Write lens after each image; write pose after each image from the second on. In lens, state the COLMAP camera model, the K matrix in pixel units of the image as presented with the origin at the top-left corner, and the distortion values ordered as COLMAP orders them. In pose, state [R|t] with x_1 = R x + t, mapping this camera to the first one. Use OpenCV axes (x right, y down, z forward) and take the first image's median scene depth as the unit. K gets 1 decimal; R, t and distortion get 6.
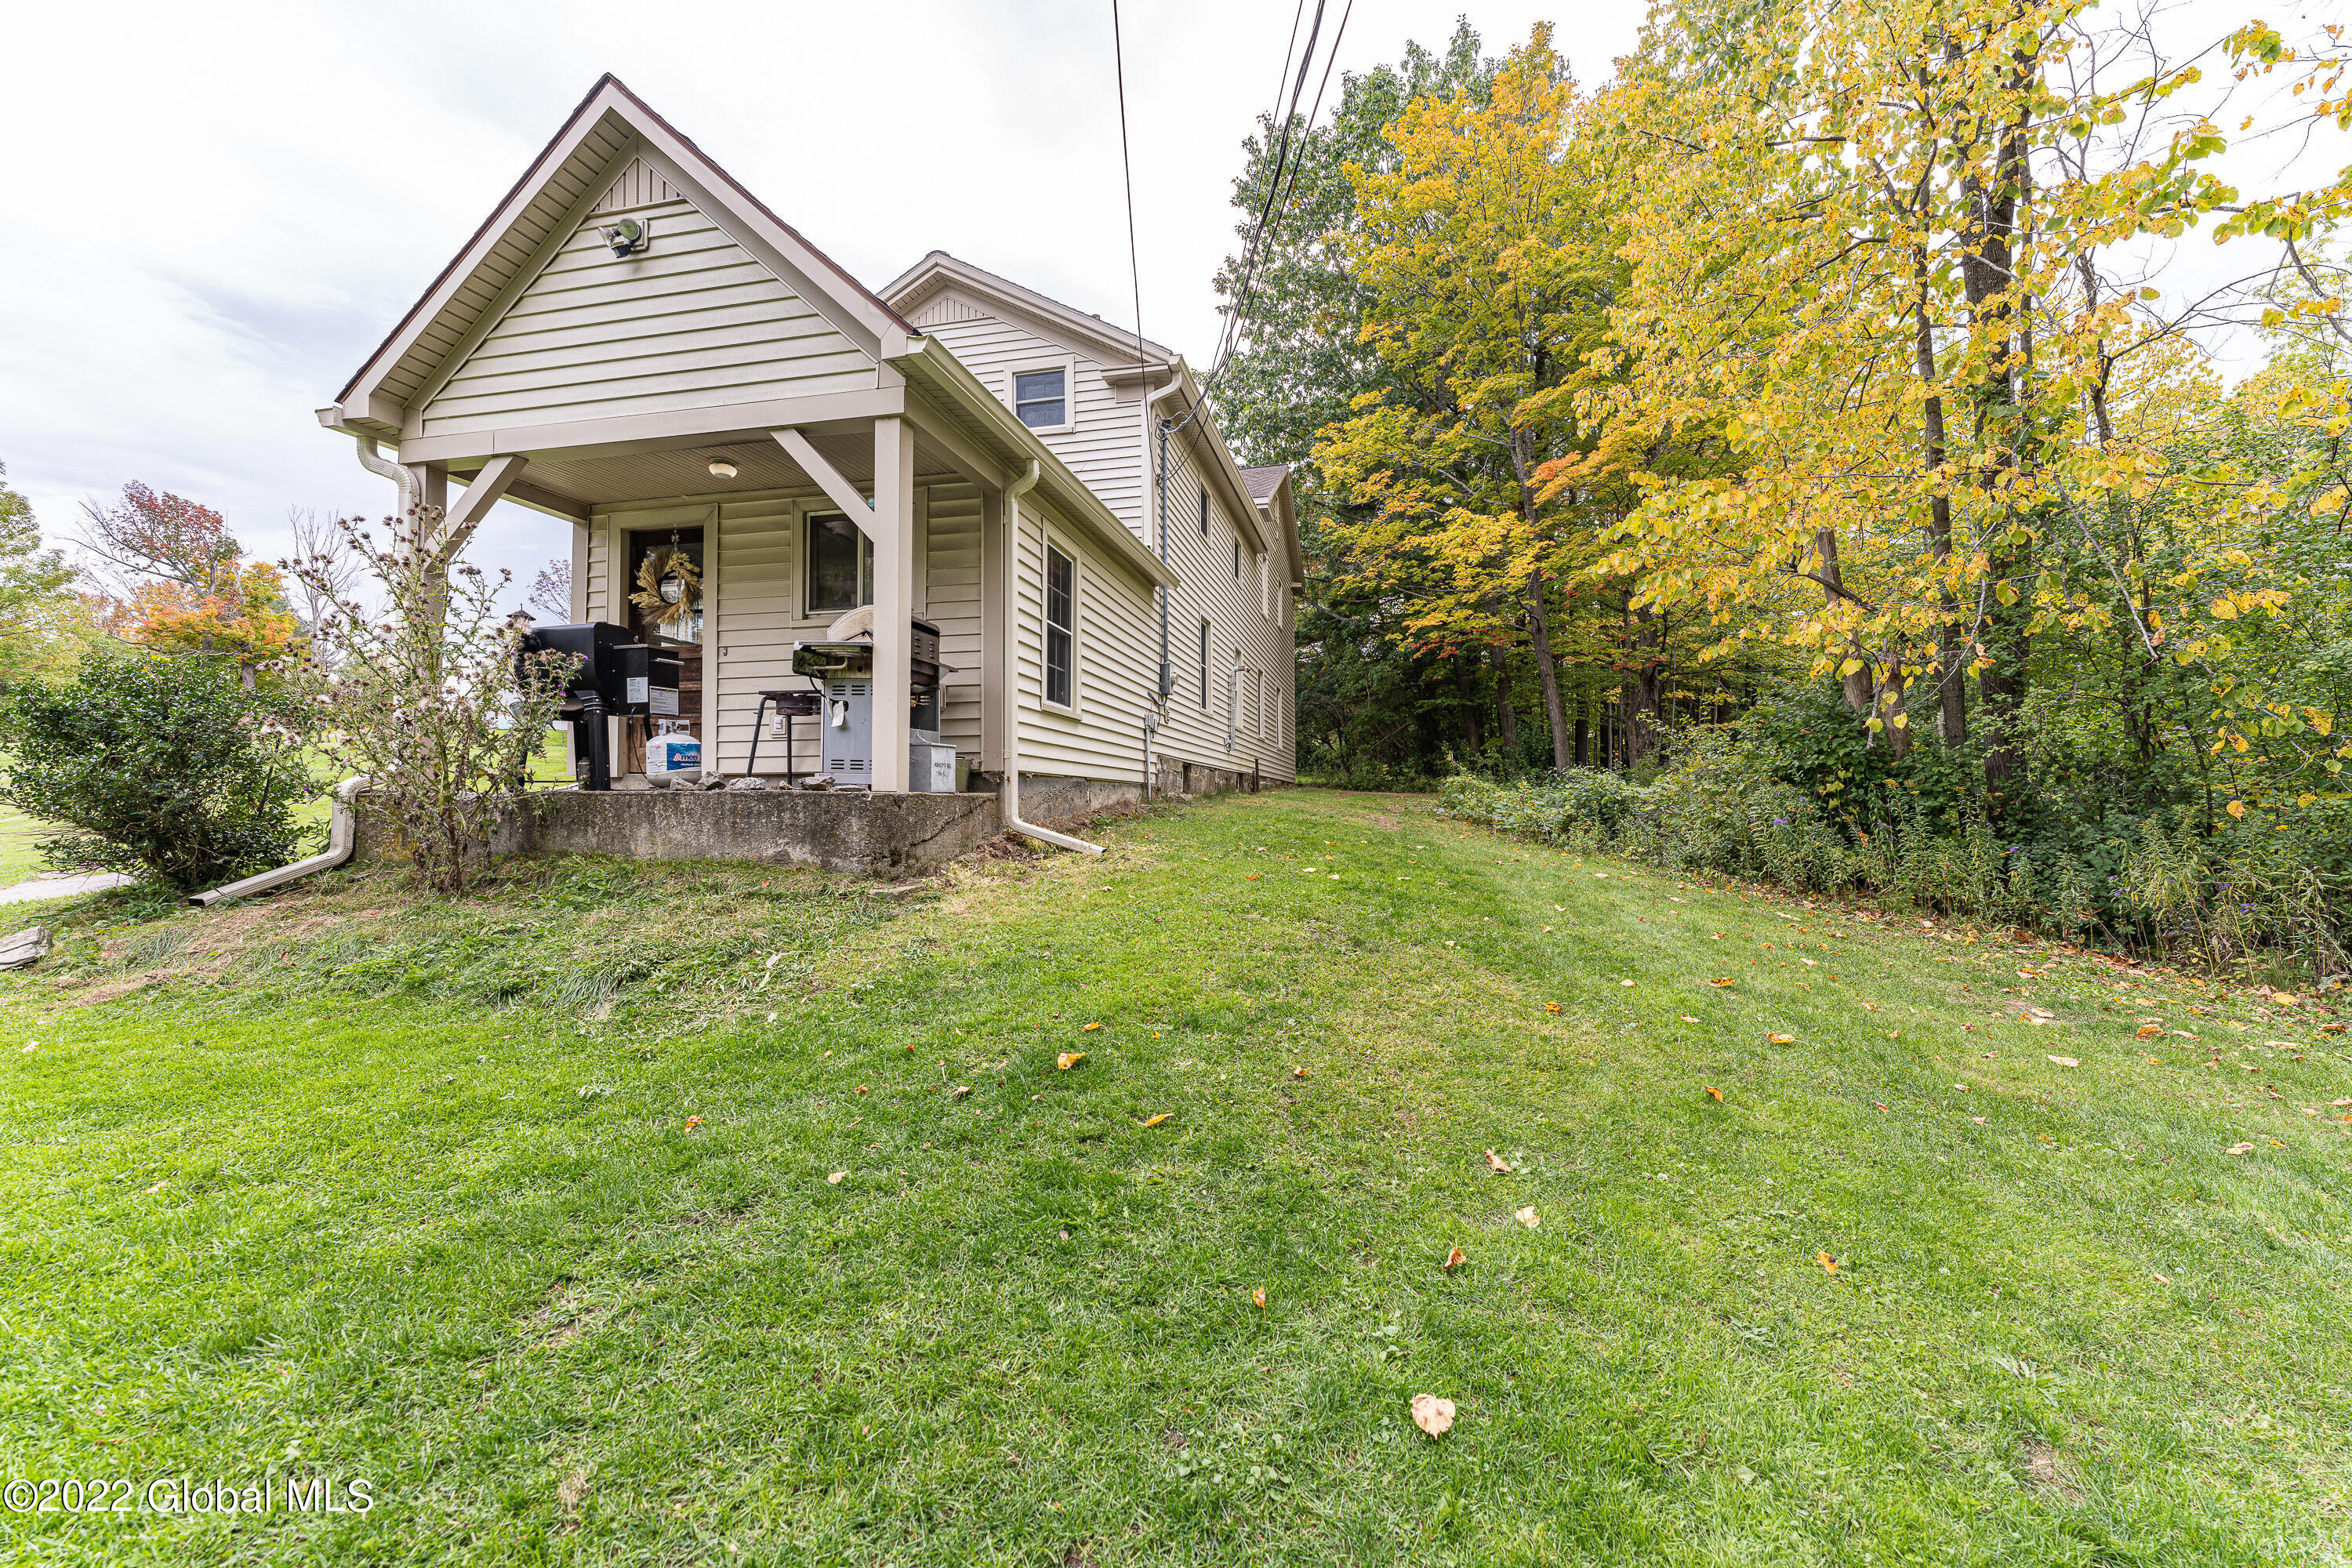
lens RADIAL K [[946.7, 0, 1176.0], [0, 946.7, 784.0], [0, 0, 1]] dist [0.012982, 0.000133]
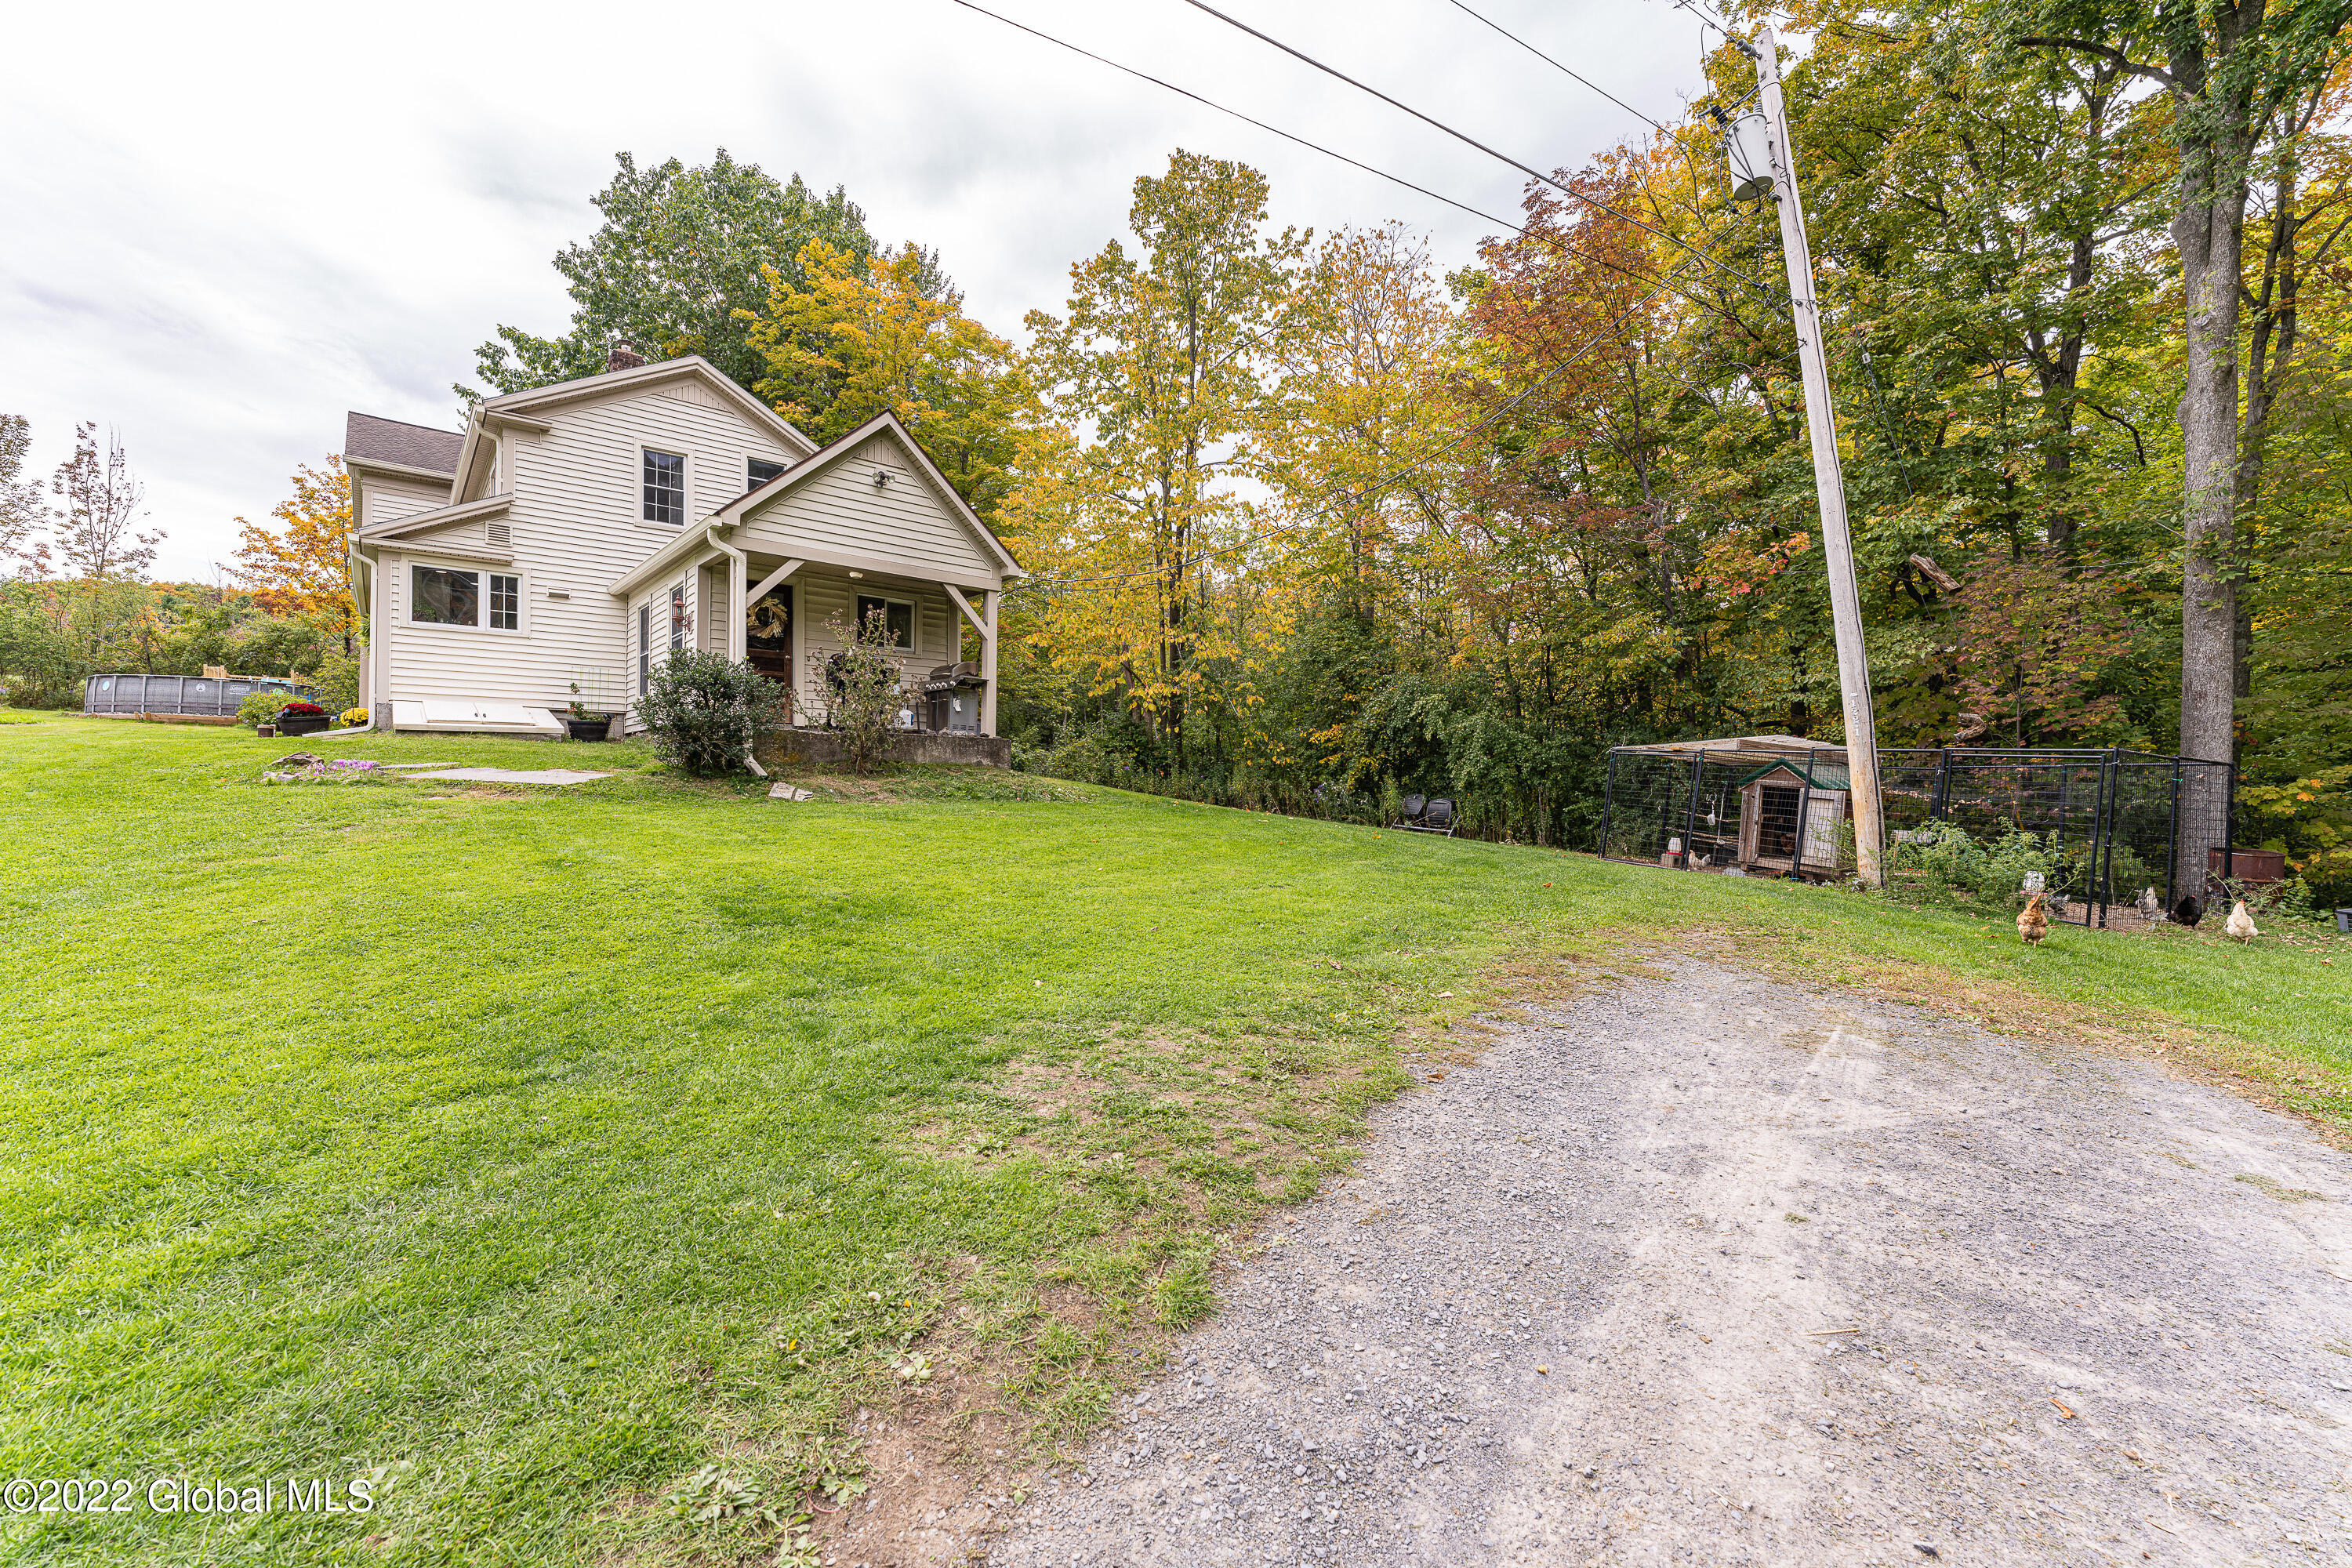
lens RADIAL K [[936.9, 0, 1179.6], [0, 936.9, 778.2], [0, 0, 1]] dist [0.001958, 0.000099]
pose [[0.586281, 0.009854, 0.810048, -0.186213], [-0.025039, 0.999669, 0.005961, 0.007065], [-0.809721, -0.023778, 0.586334, -0.079051]]
